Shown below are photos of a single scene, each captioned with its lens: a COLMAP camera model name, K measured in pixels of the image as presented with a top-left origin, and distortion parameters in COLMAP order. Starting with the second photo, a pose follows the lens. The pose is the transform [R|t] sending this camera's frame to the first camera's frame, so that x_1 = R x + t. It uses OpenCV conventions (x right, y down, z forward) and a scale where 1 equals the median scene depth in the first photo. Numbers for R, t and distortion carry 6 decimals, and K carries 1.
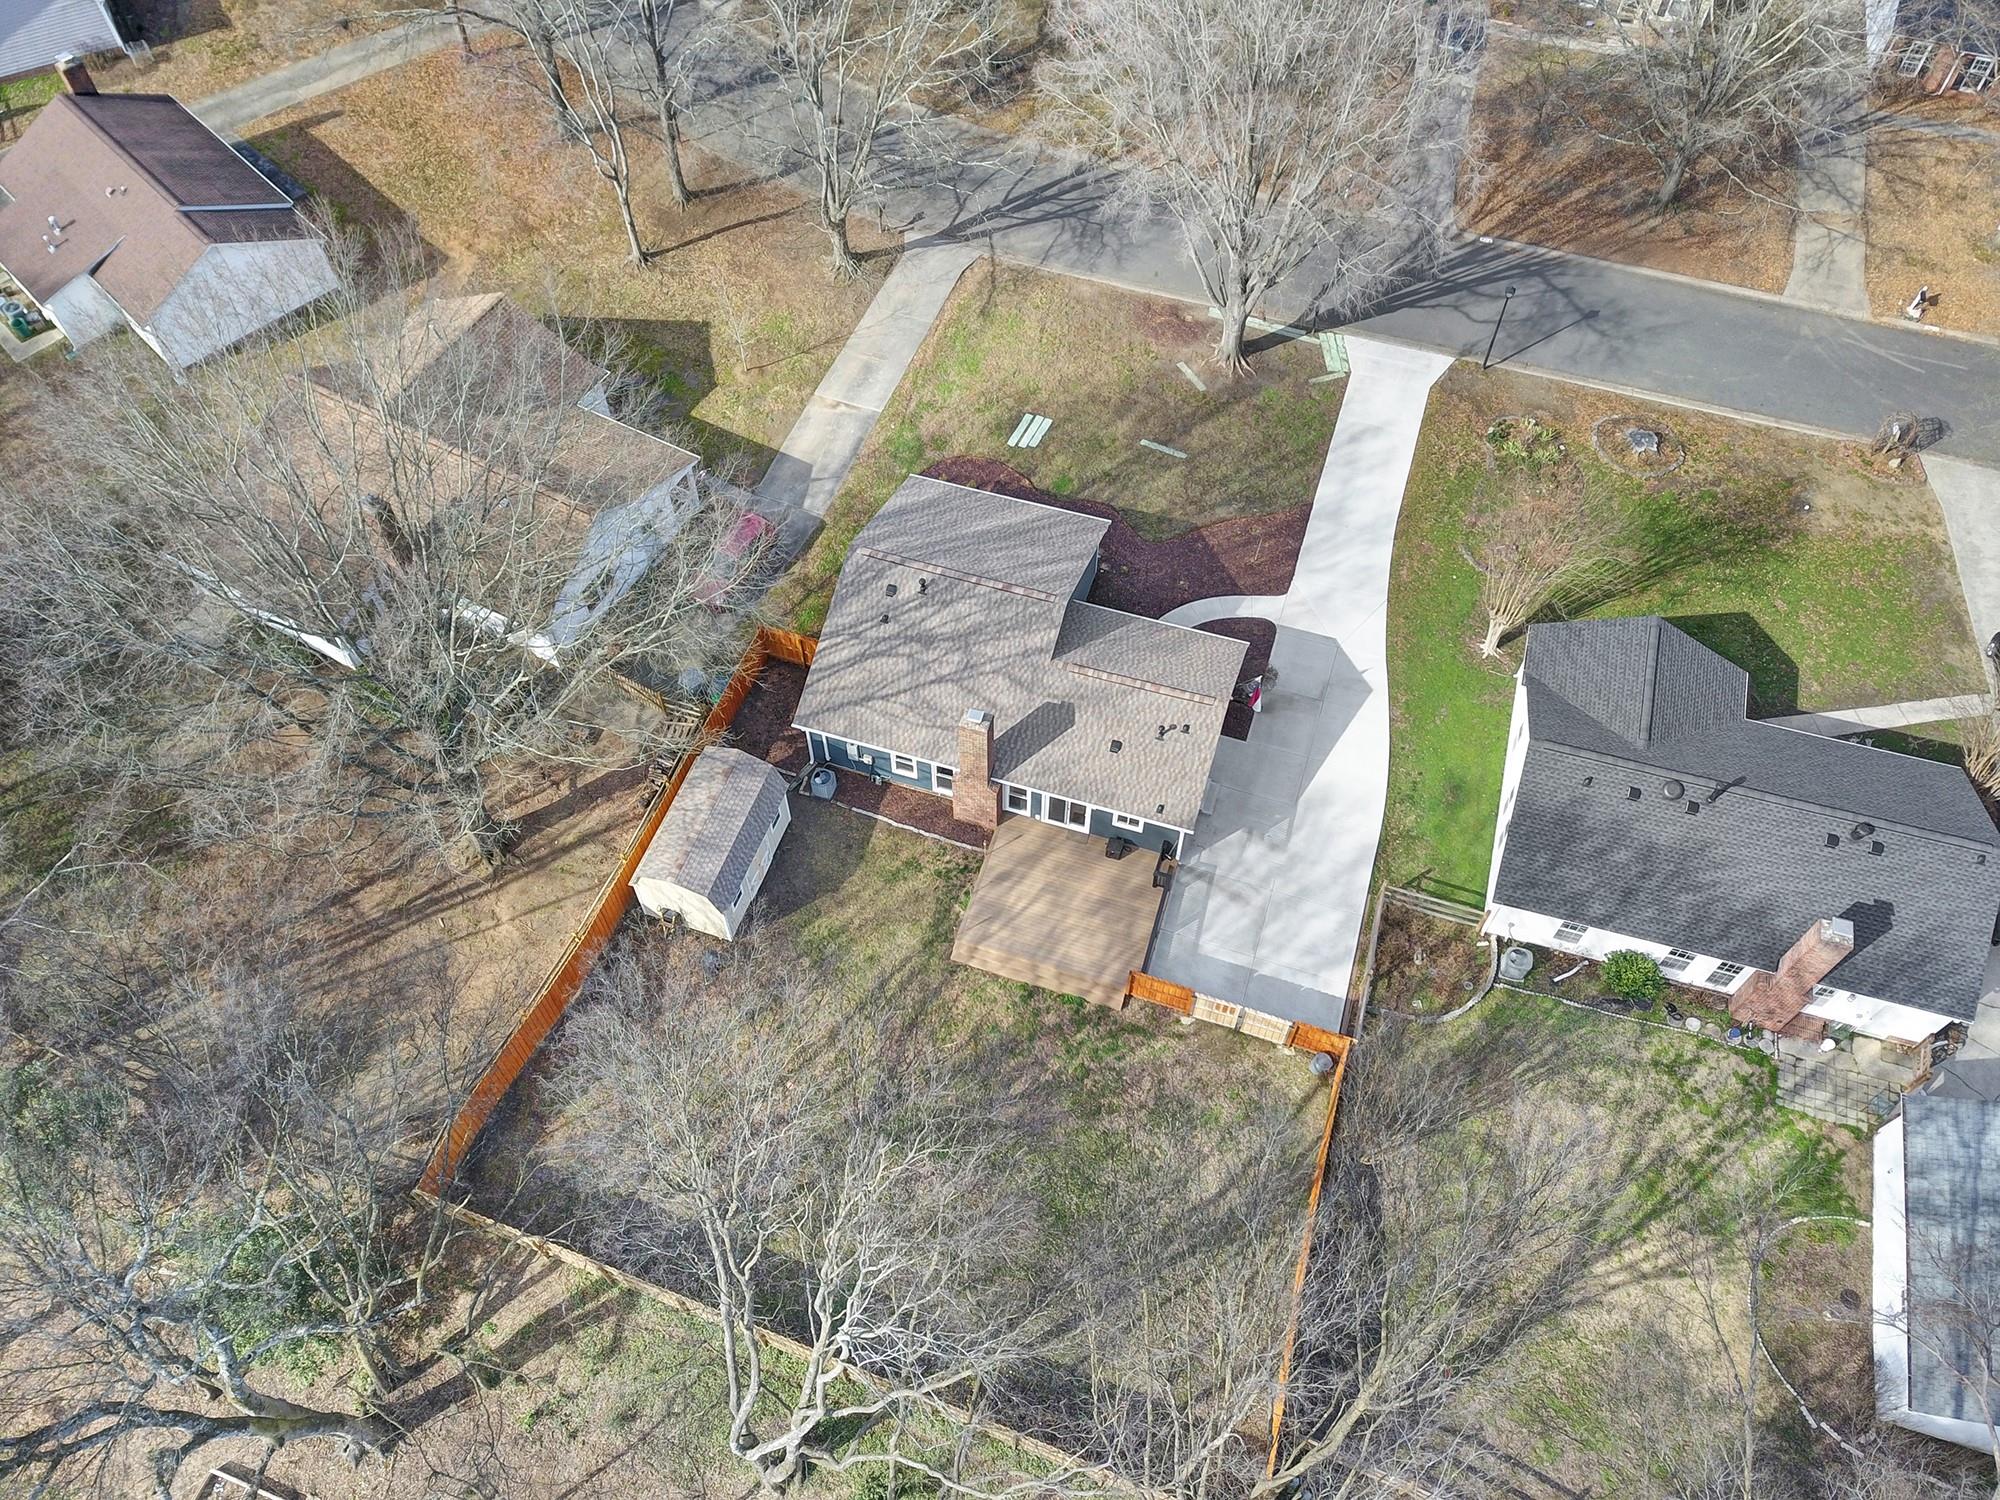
lens RADIAL K [[1572.3, 0, 981.0], [0, 1572.3, 808.9], [0, 0, 1]] dist [0.014494, 0.000608]
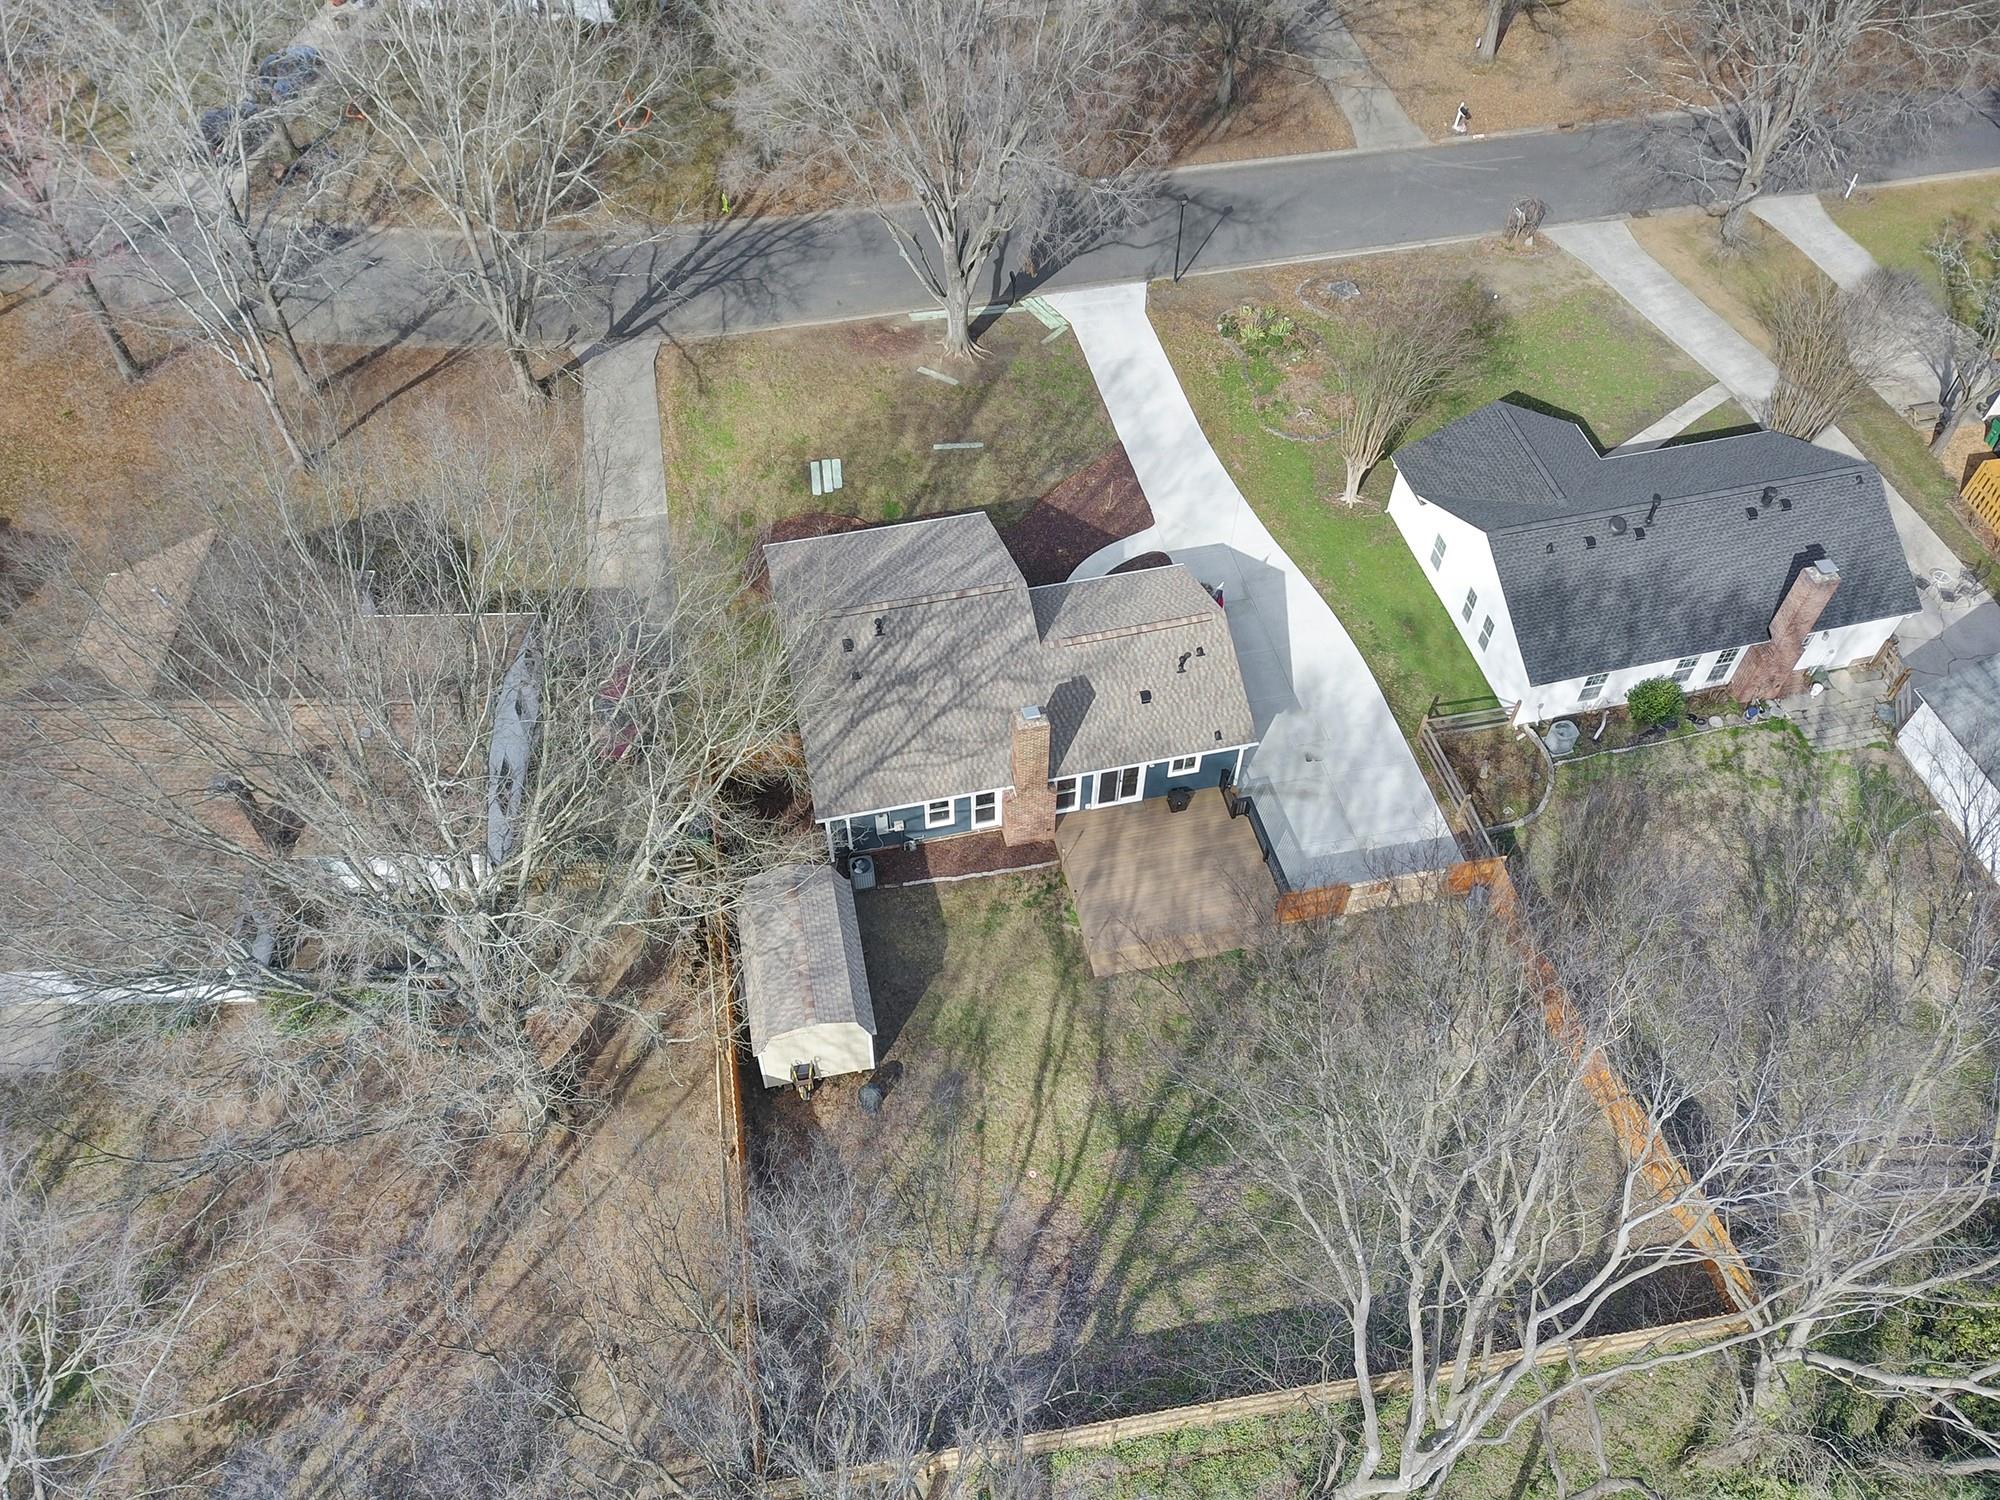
lens RADIAL K [[1572.3, 0, 981.0], [0, 1572.3, 808.9], [0, 0, 1]] dist [0.014494, 0.000608]
pose [[0.858493, -0.402423, 0.317877, -0.288221], [0.429630, 0.902839, -0.017338, -0.004368], [-0.280015, 0.151454, 0.947973, 0.119647]]
